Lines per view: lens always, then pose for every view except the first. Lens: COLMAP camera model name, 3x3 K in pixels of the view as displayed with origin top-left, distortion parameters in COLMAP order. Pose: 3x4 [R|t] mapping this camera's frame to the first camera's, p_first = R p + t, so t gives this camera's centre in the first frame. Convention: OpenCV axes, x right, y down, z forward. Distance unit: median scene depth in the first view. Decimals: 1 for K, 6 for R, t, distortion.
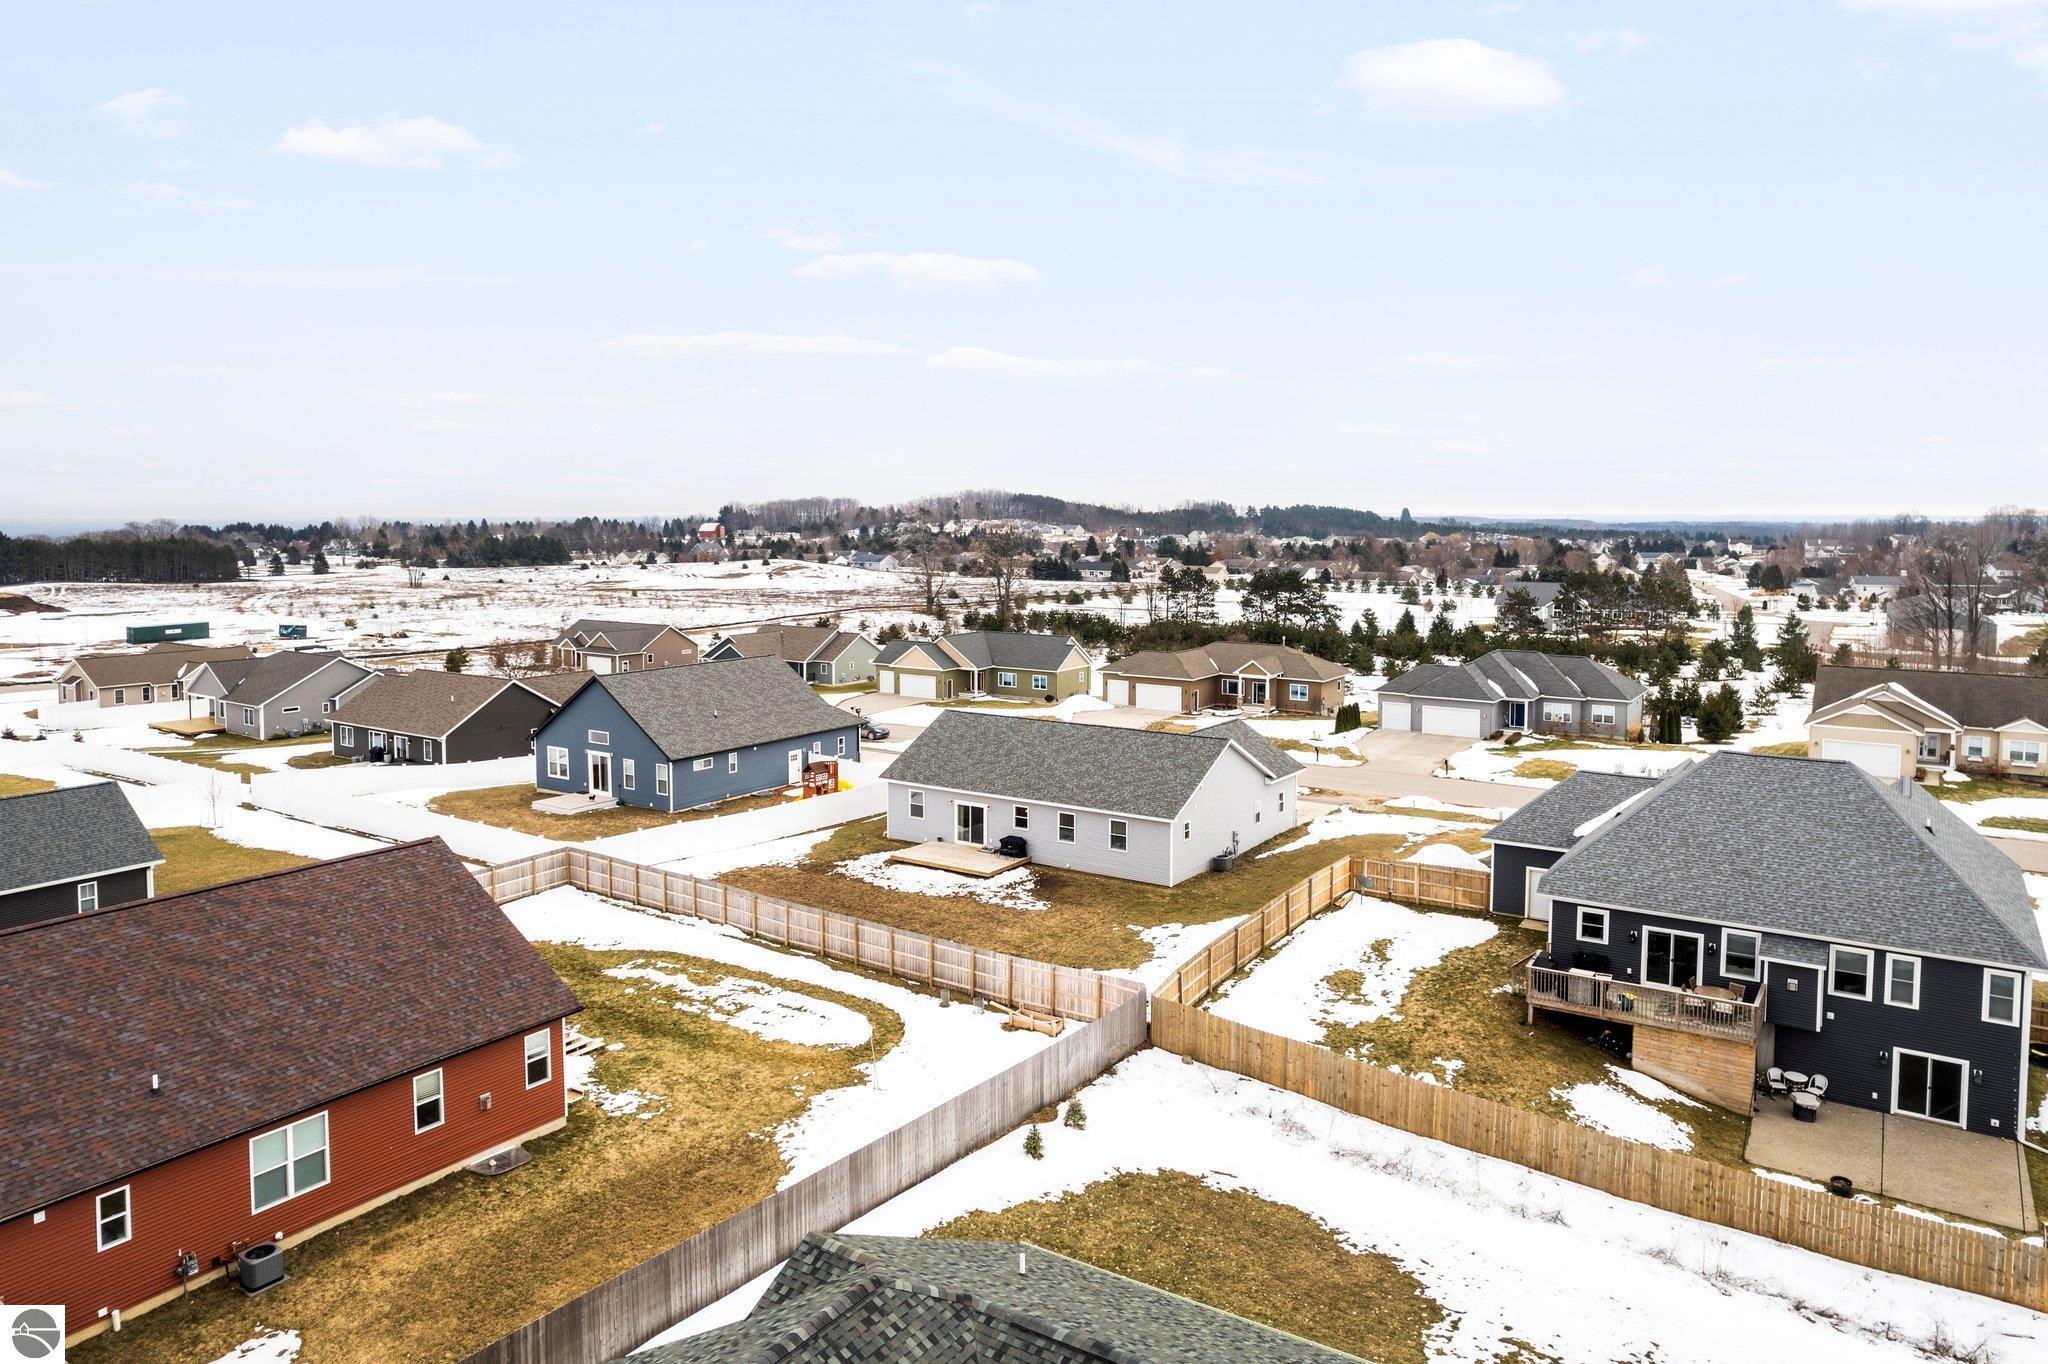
lens RADIAL K [[1327.5, 0, 1028.0], [0, 1327.5, 654.2], [0, 0, 1]] dist [-0.074133, 0.064059]
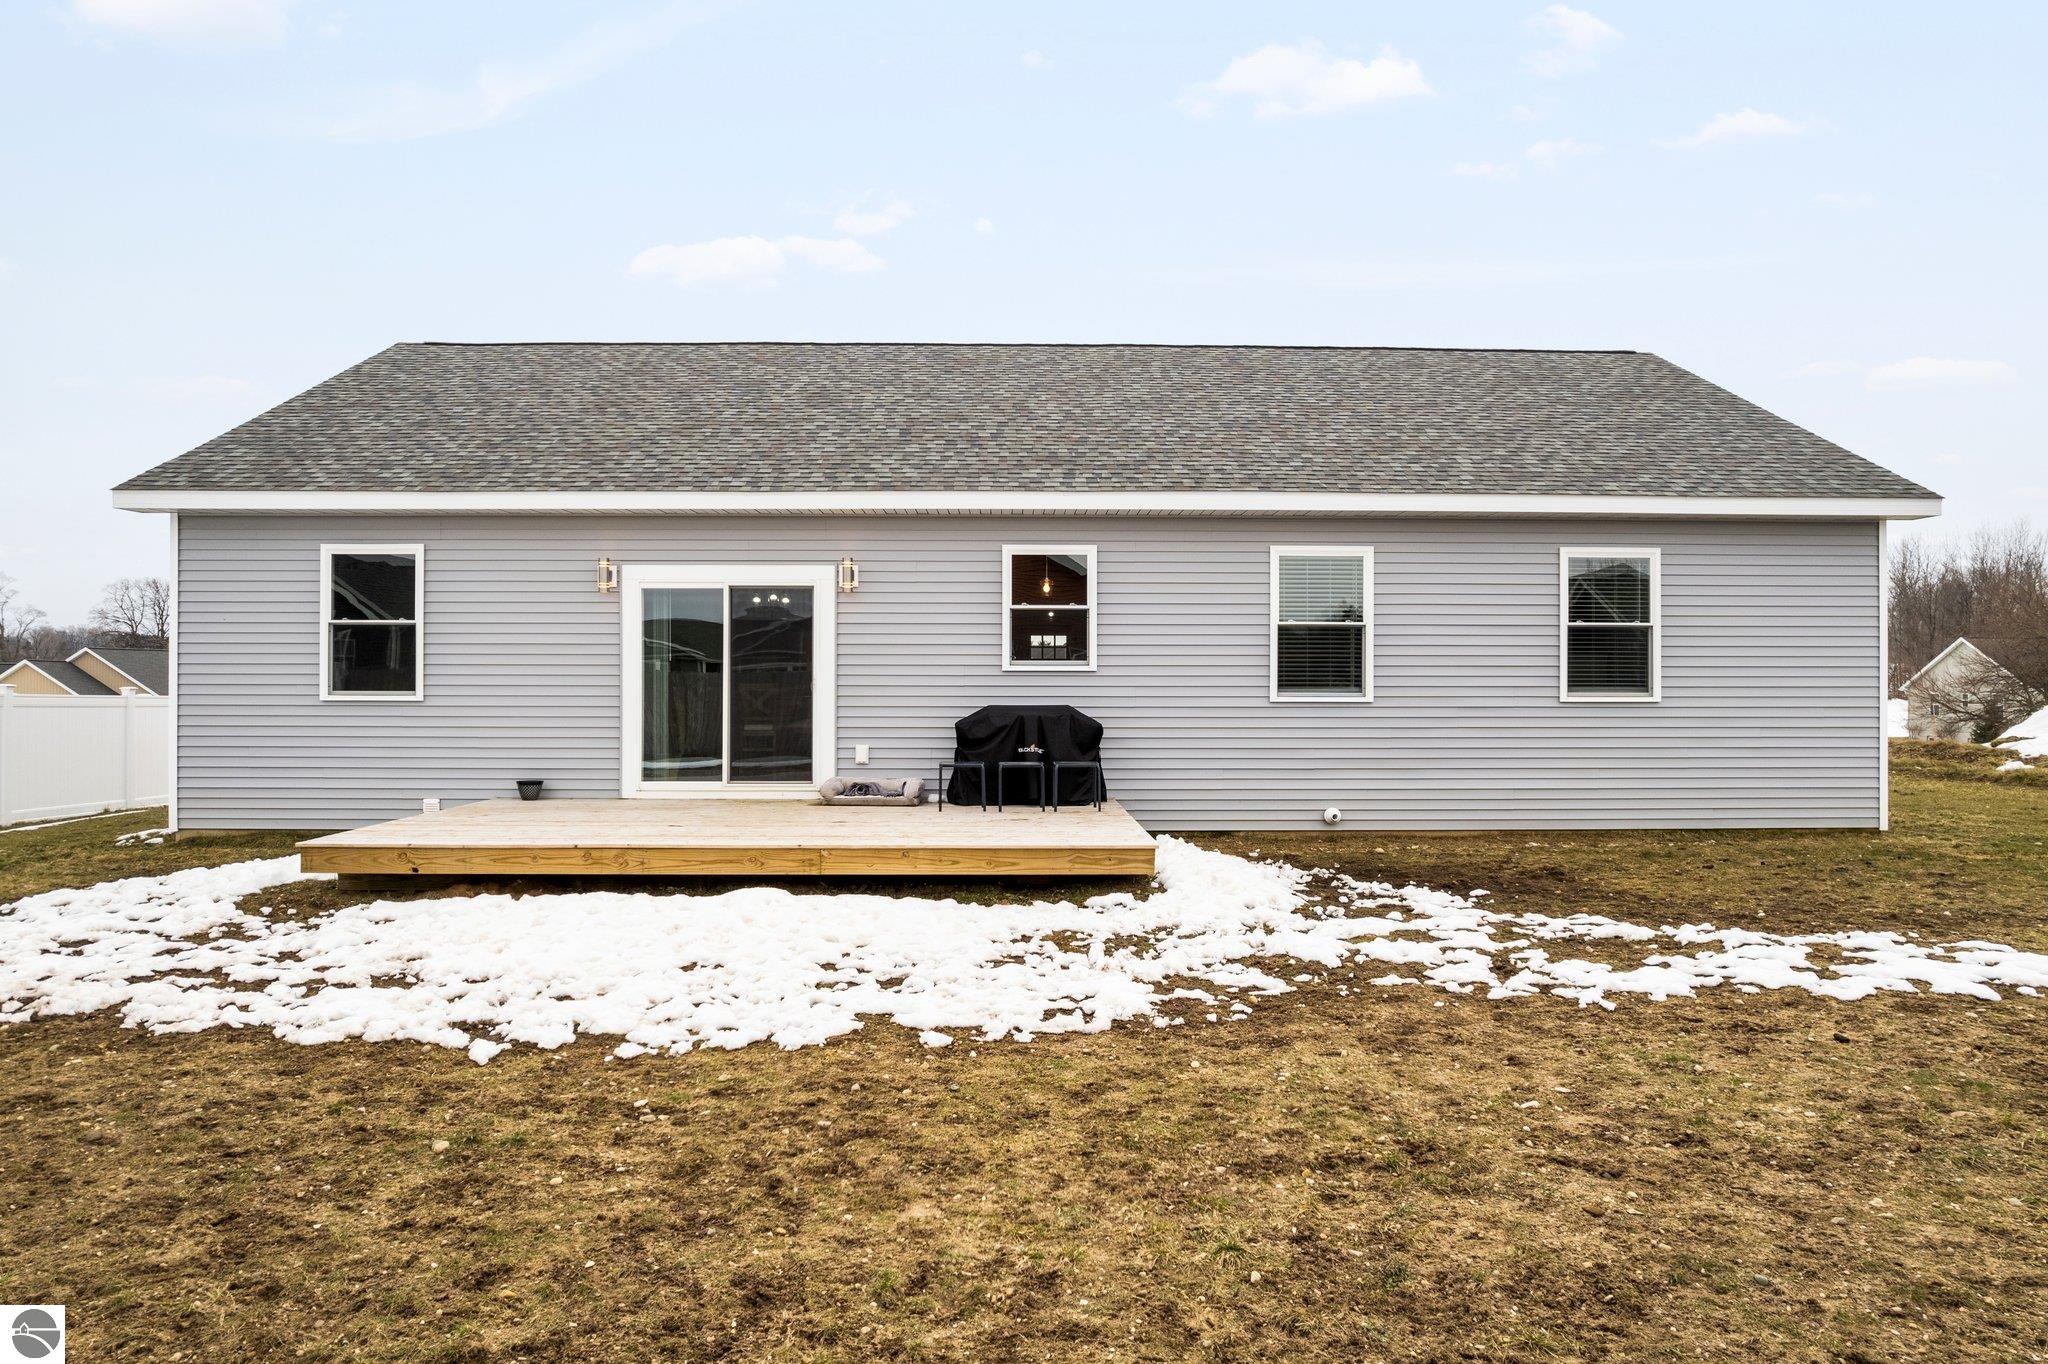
lens RADIAL K [[1323.3, 0, 1024.0], [0, 1323.3, 682.0], [0, 0, 1]] dist [-0.018333, -0.000481]
pose [[0.819996, 0.006492, 0.572332, -0.118081], [0.055158, 0.994385, -0.090307, 0.148101], [-0.569705, 0.105620, 0.815034, 0.822074]]
